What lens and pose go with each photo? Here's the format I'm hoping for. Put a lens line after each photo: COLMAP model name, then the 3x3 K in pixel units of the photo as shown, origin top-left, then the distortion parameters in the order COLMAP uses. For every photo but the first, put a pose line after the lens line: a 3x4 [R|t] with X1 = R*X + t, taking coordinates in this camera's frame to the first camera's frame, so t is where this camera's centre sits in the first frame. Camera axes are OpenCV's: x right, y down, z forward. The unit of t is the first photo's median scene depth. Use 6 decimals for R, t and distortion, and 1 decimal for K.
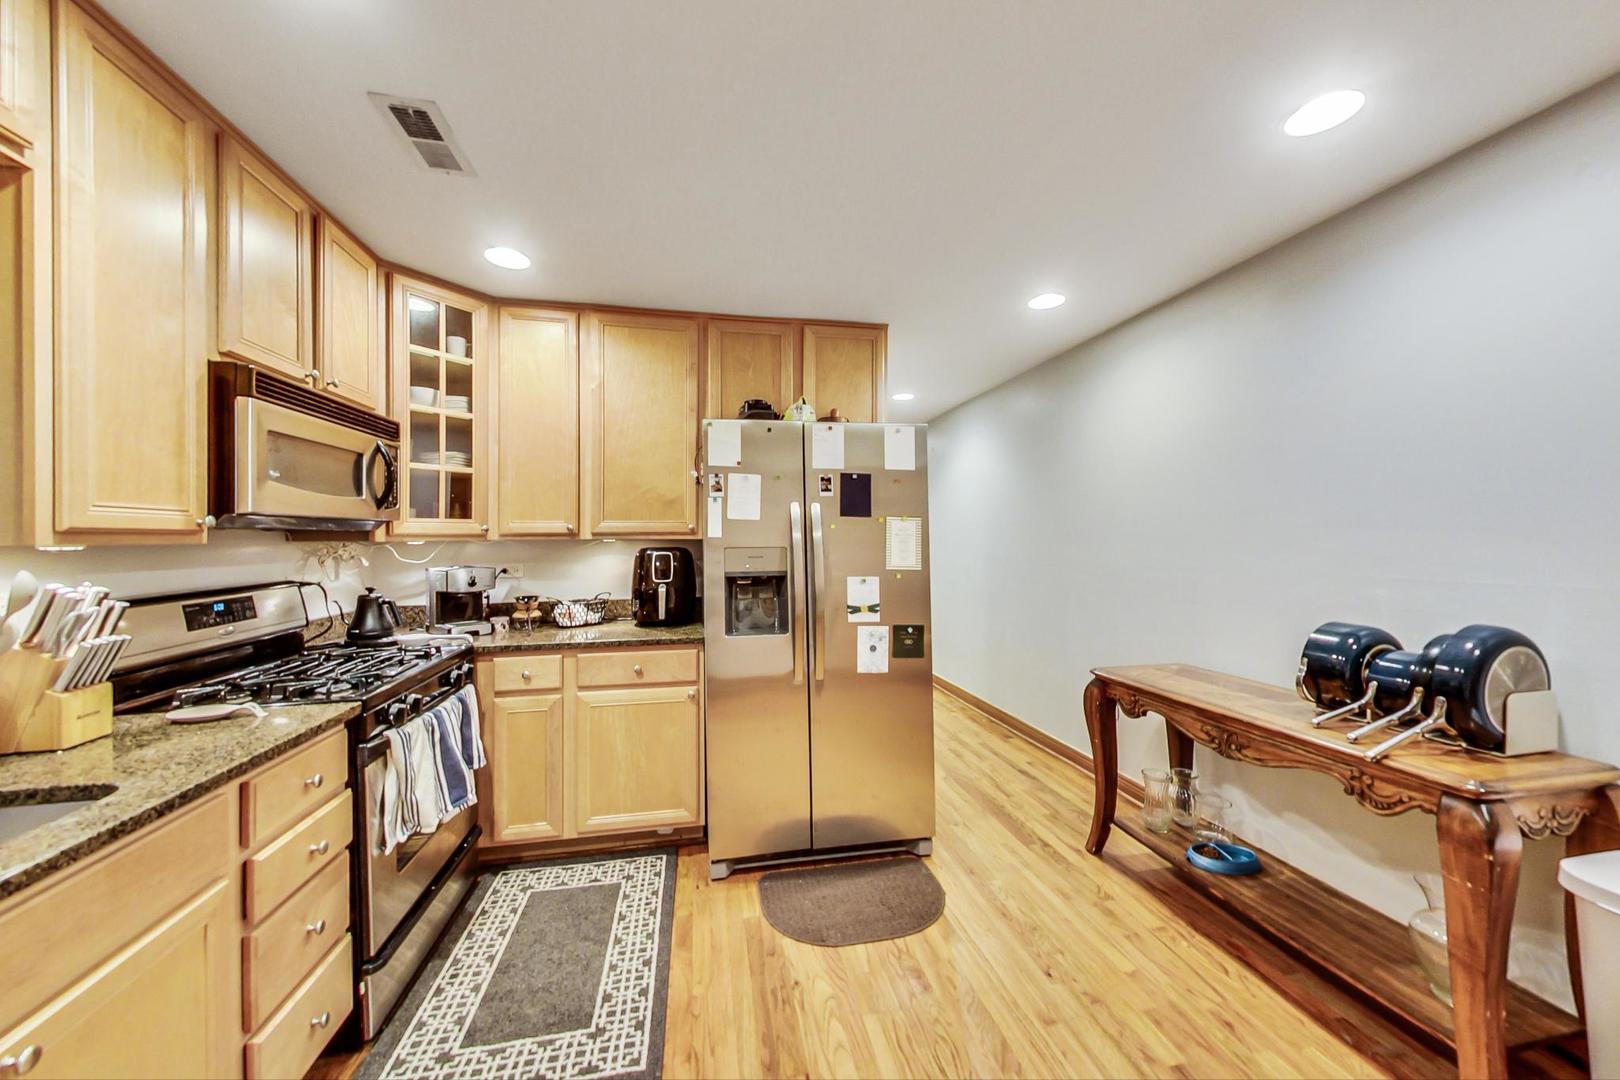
lens RADIAL K [[588.7, 0, 811.6], [0, 588.7, 533.5], [0, 0, 1]] dist [-0.000973, 0.000051]
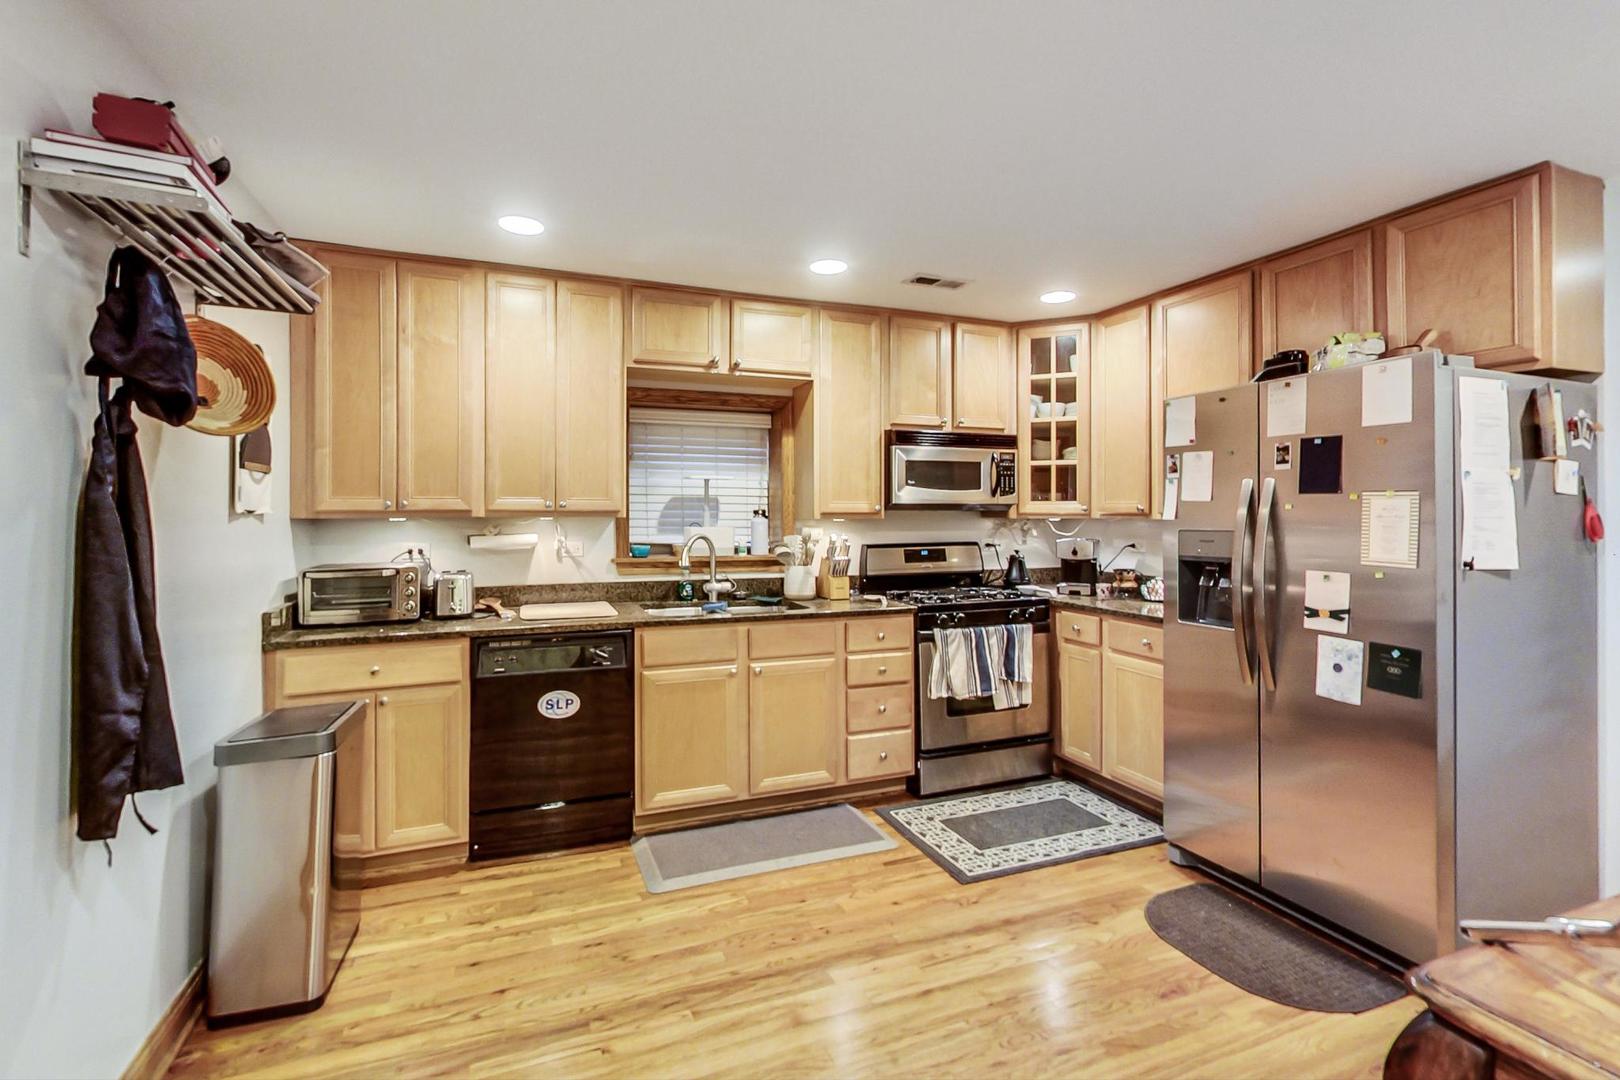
lens RADIAL K [[721.3, 0, 788.5], [0, 721.3, 508.9], [0, 0, 1]] dist [-0.004402, -0.000948]
pose [[0.169135, -0.001097, -0.985592, 0.898970], [0.007581, 0.999971, 0.000188, -0.013726], [0.985564, -0.007504, 0.169138, 0.153751]]
